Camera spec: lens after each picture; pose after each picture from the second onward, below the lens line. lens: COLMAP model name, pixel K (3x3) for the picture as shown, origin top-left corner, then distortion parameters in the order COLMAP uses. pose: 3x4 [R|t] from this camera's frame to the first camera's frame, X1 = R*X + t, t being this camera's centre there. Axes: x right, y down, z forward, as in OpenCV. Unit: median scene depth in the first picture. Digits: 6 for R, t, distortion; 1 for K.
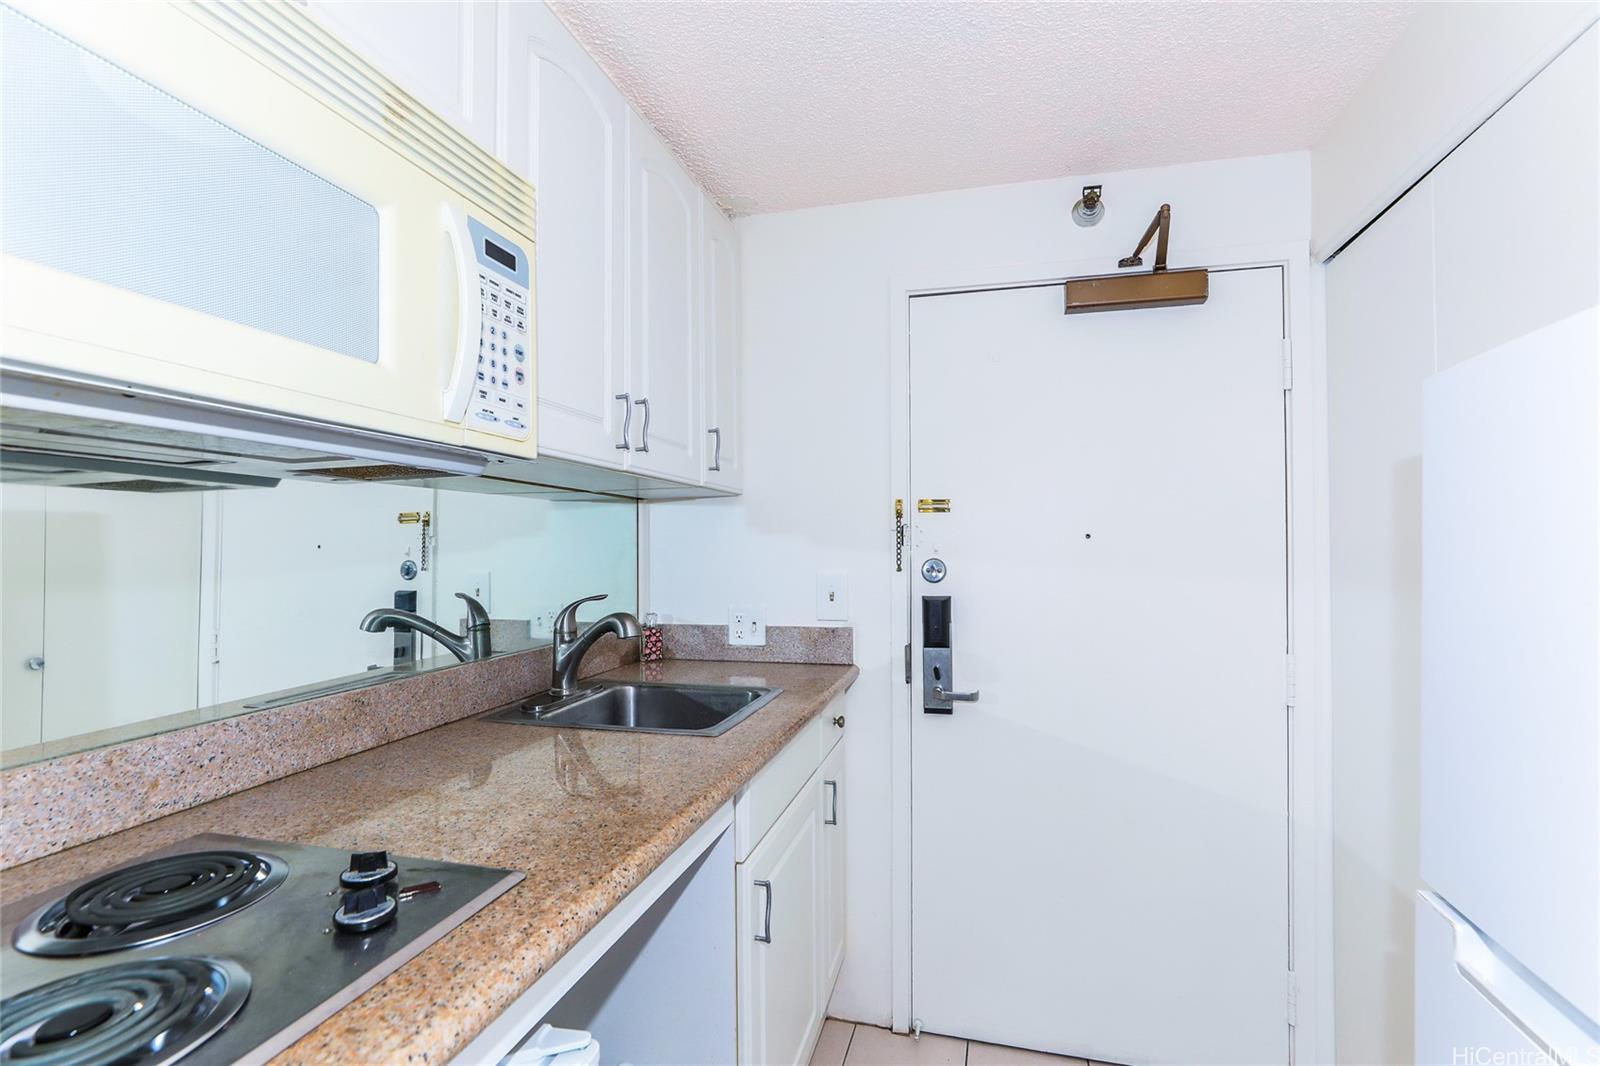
lens RADIAL K [[724.3, 0, 806.0], [0, 724.3, 543.2], [0, 0, 1]] dist [-0.031901, 0.014561]
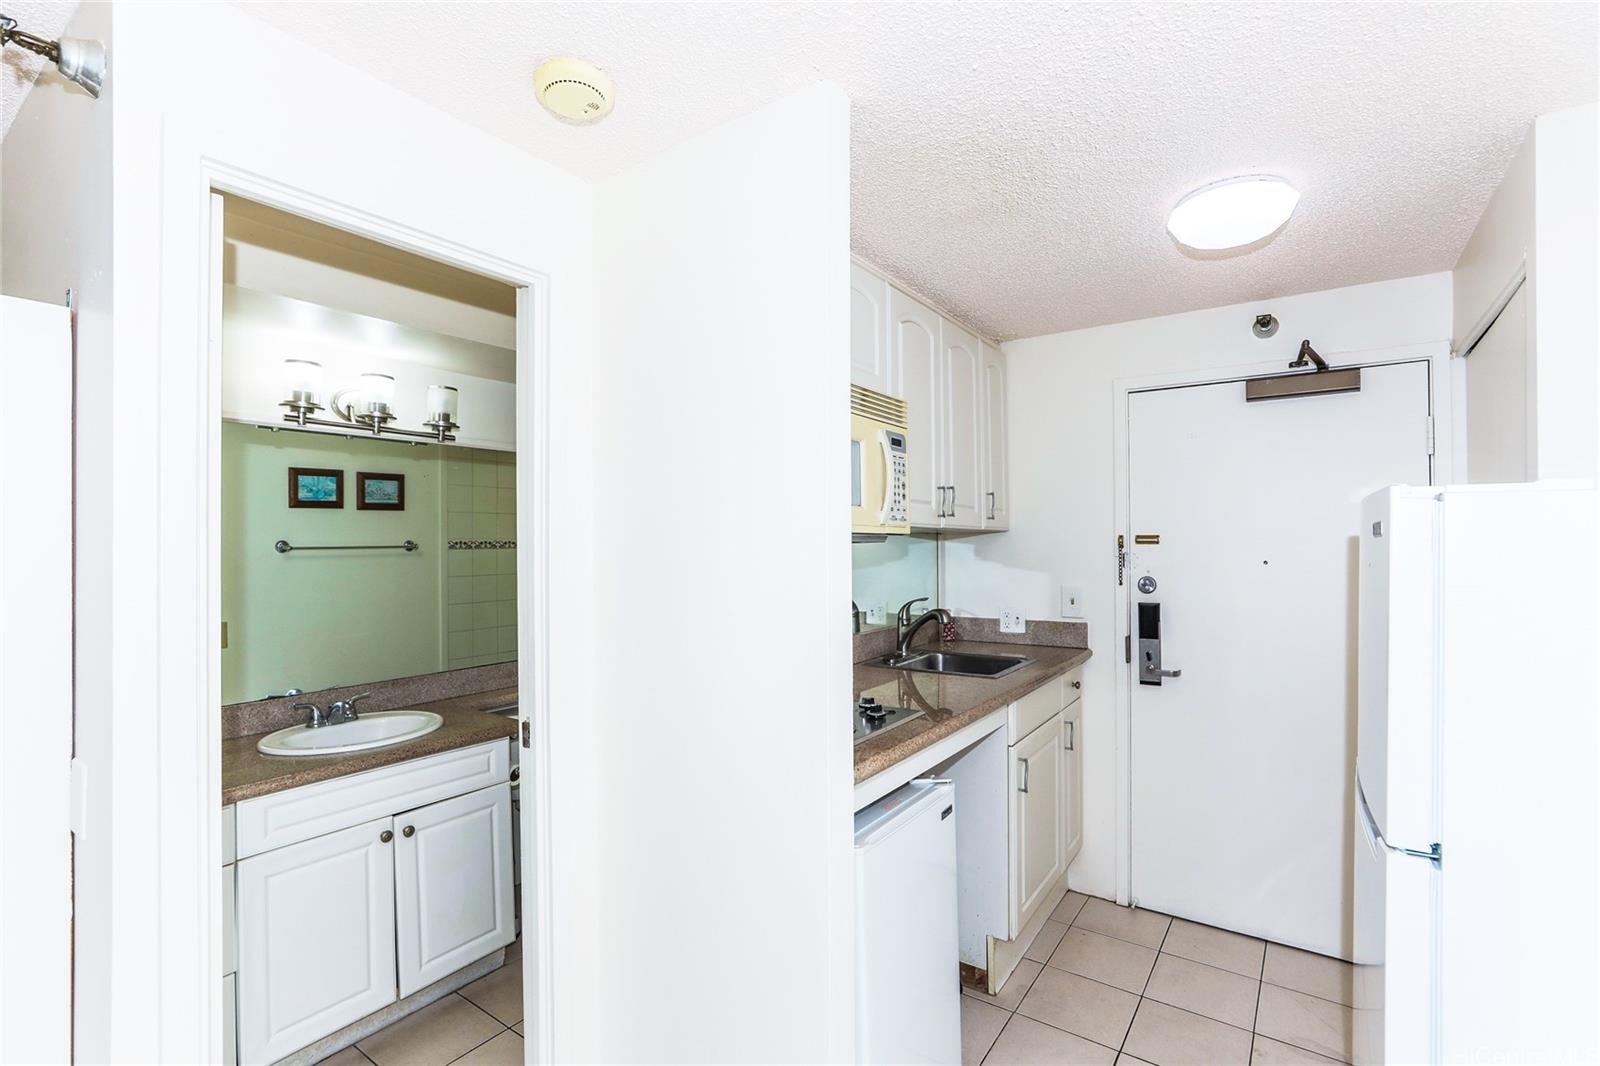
lens RADIAL K [[724.3, 0, 806.0], [0, 724.3, 543.2], [0, 0, 1]] dist [-0.031901, 0.014561]
pose [[0.938575, -0.003314, -0.345059, 0.037618], [0.005064, 0.999978, 0.004168, -0.058458], [0.345038, -0.005659, 0.938572, -0.615588]]
